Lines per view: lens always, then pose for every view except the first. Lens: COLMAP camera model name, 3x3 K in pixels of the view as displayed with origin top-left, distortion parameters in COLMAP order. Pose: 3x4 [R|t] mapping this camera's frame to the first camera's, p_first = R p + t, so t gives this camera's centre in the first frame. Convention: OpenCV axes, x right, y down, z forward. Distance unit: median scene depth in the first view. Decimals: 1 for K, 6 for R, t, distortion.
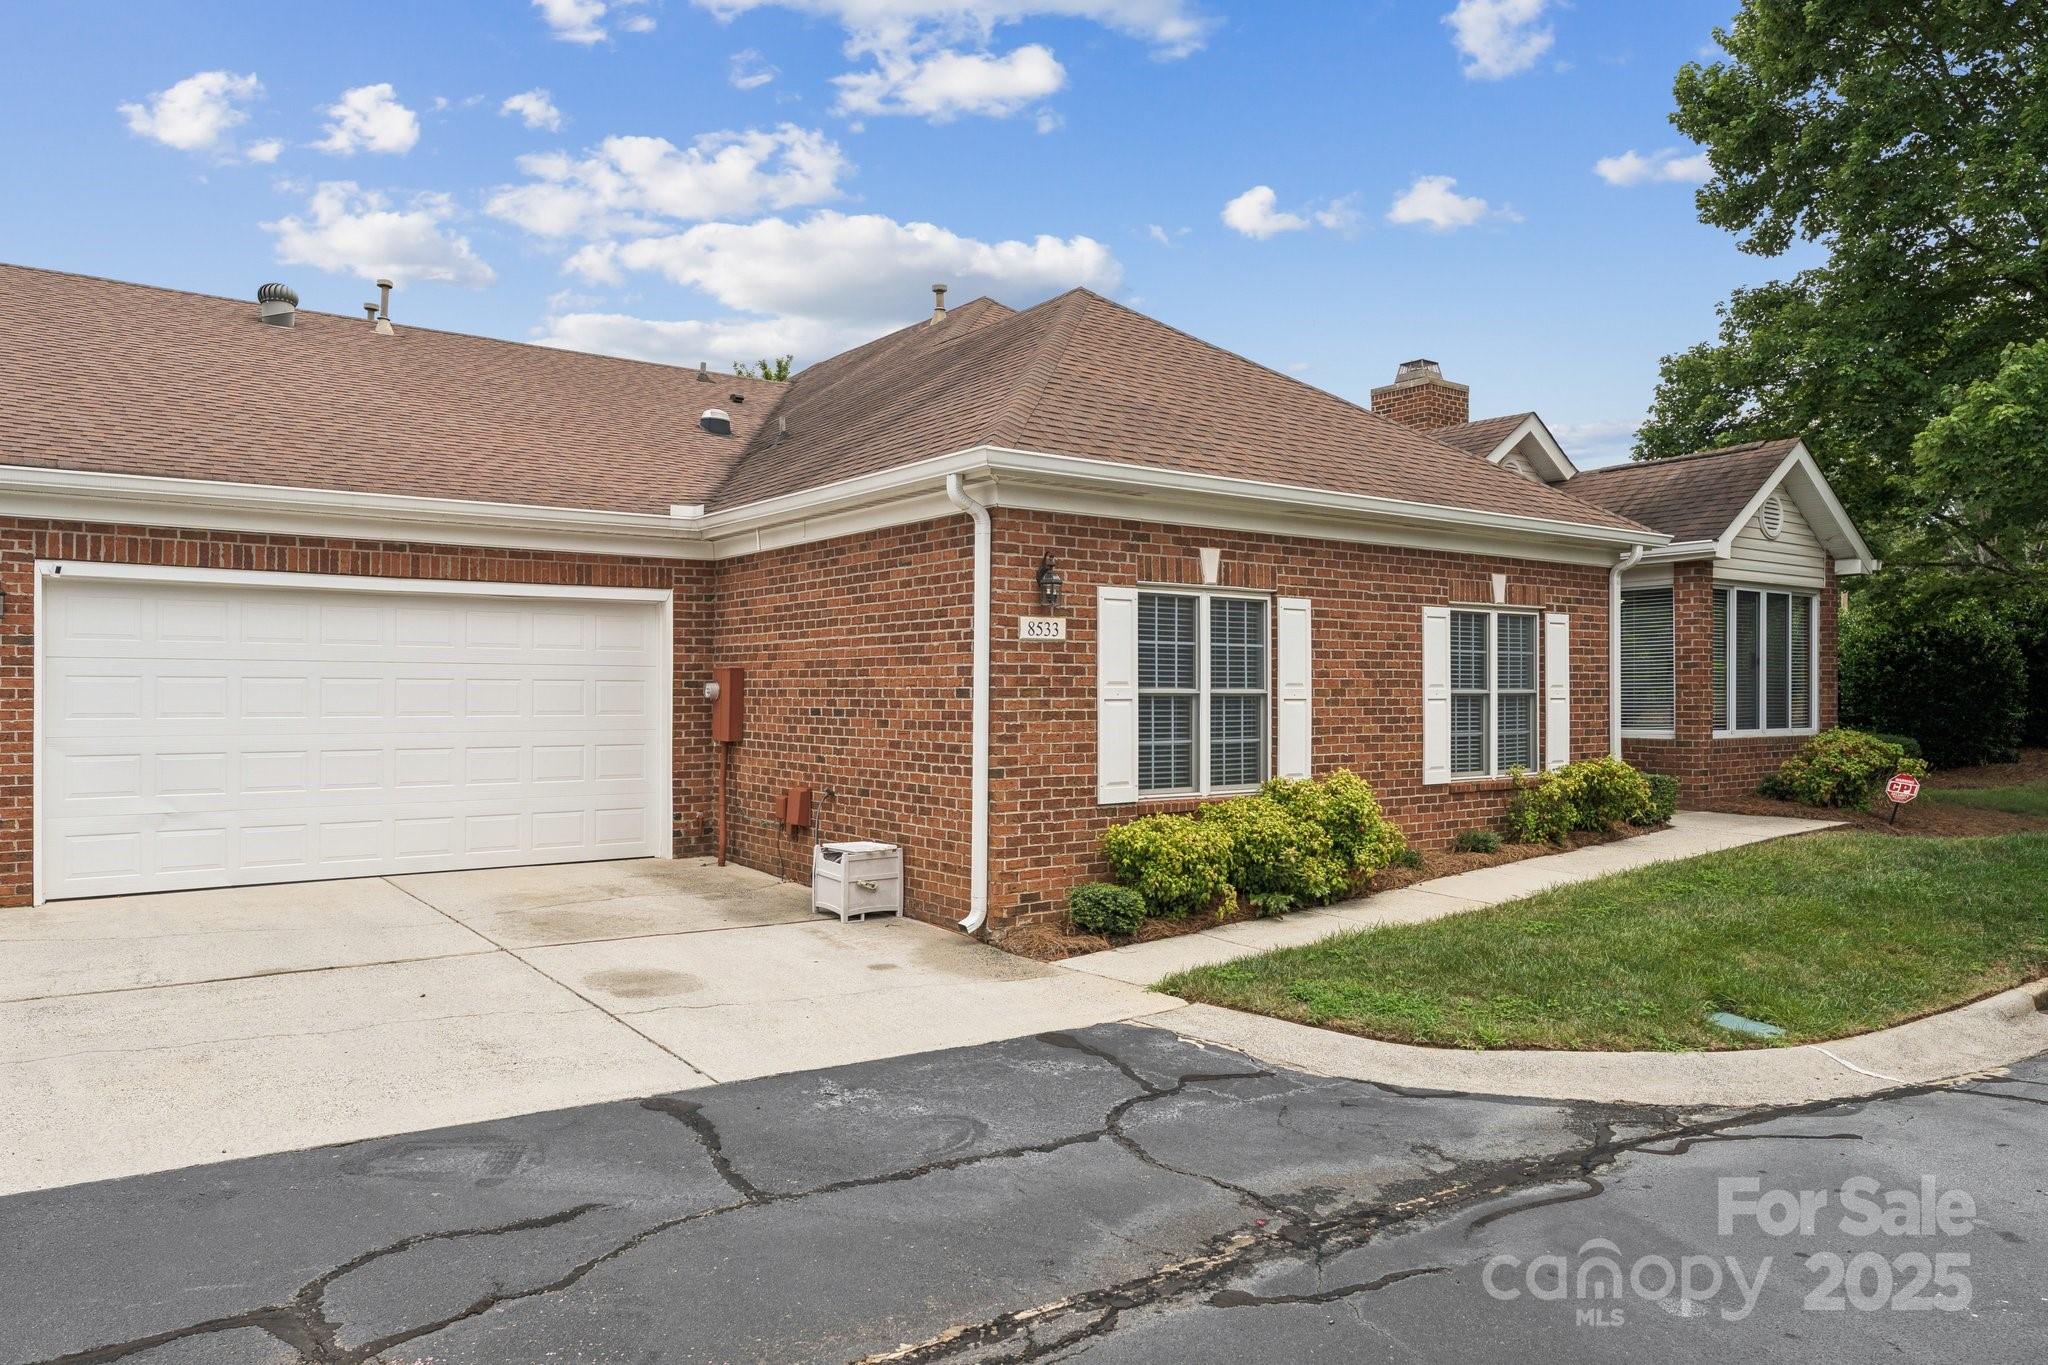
lens RADIAL K [[1353.3, 0, 1008.1], [0, 1353.3, 642.4], [0, 0, 1]] dist [-0.002033, 0.002413]
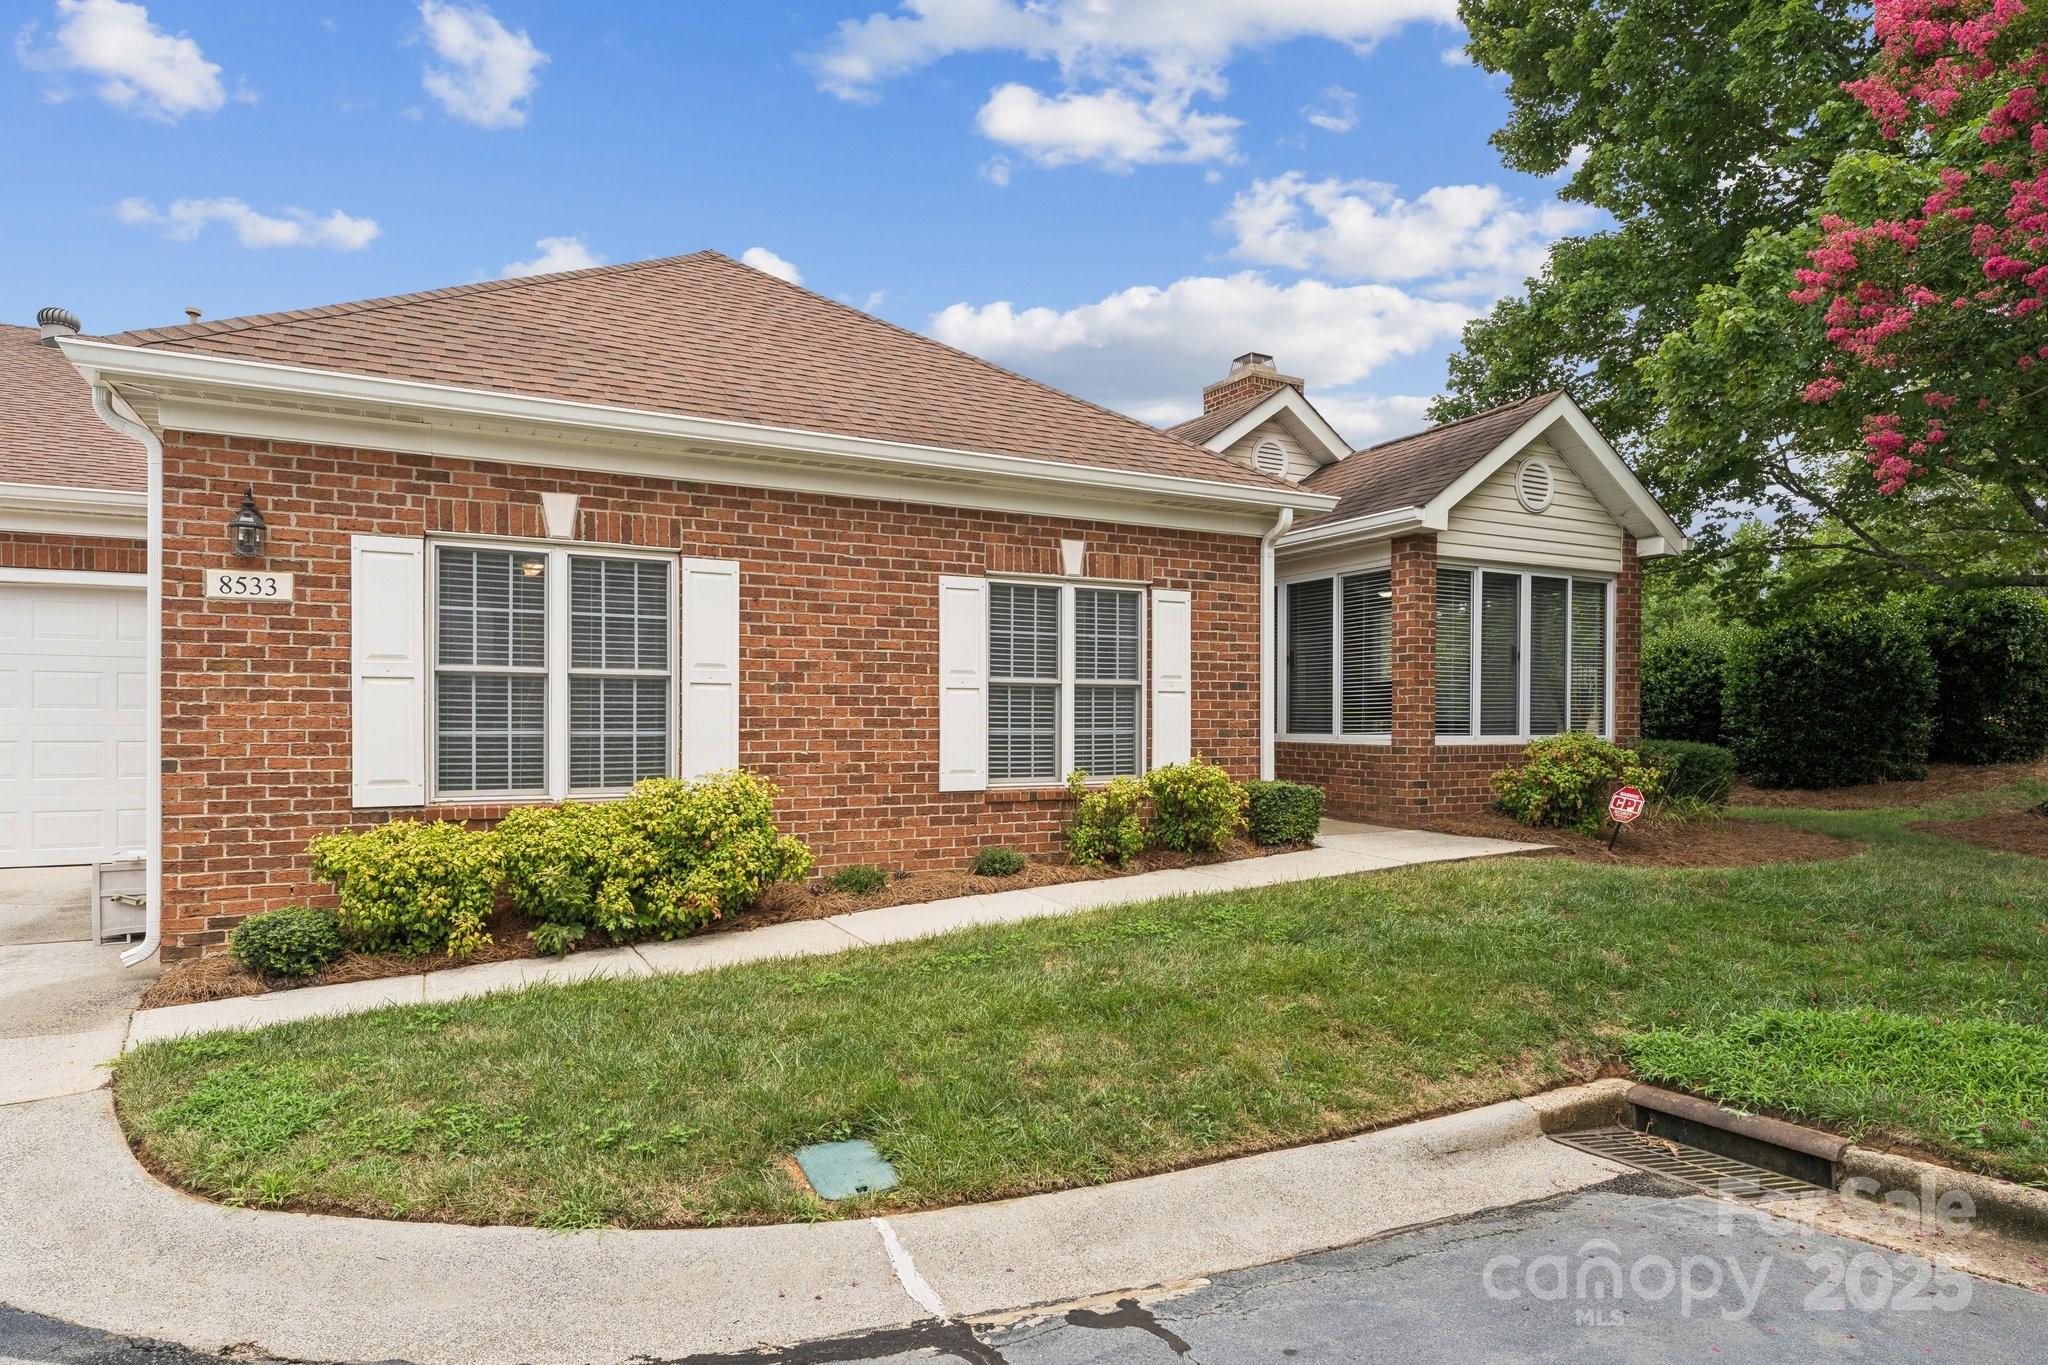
lens RADIAL K [[1126.9, 0, 998.1], [0, 1126.9, 701.1], [0, 0, 1]] dist [0.001384, -0.003951]
pose [[0.988783, -0.003737, -0.149311, 0.482770], [0.005883, 0.999886, 0.013933, 0.044105], [0.149242, -0.014656, 0.988692, 0.353554]]
